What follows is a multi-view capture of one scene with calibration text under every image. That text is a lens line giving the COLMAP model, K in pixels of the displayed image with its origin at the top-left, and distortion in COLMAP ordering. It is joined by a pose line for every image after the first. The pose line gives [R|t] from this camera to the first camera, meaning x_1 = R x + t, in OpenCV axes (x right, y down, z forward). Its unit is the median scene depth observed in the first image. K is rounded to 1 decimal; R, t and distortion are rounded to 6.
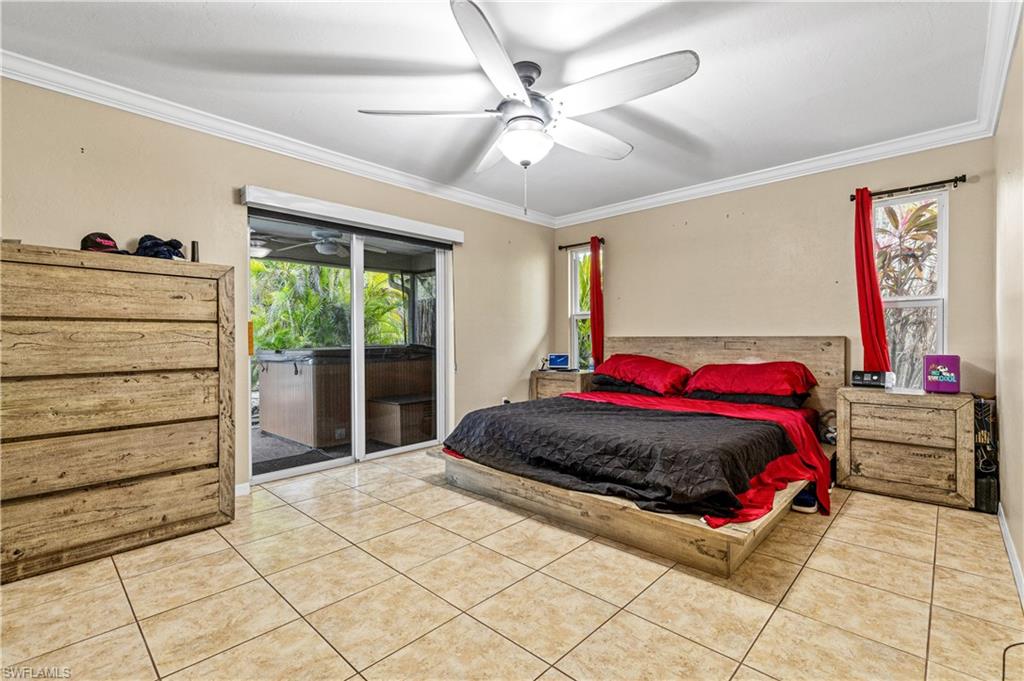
lens RADIAL K [[461.3, 0, 516.5], [0, 461.3, 339.0], [0, 0, 1]] dist [0.010171, -0.002098]
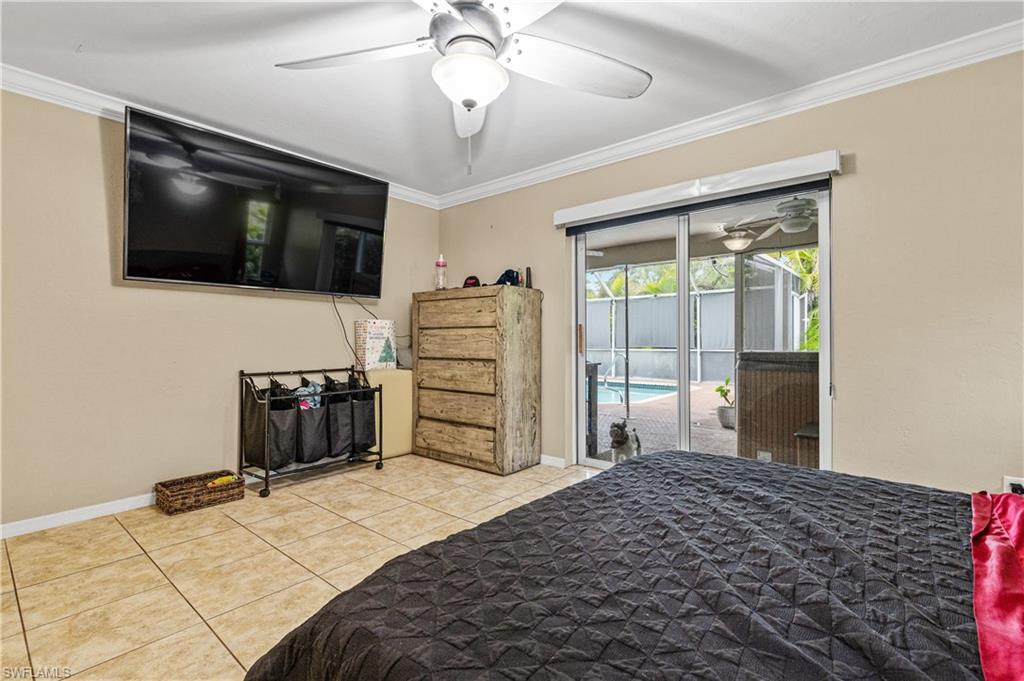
lens RADIAL K [[461.3, 0, 514.2], [0, 461.3, 340.5], [0, 0, 1]] dist [0.010171, -0.002098]
pose [[0.053322, 0.008641, -0.998540, 0.792472], [0.000659, 0.999962, 0.008689, -0.008268], [0.998577, -0.001121, 0.053315, 1.061745]]
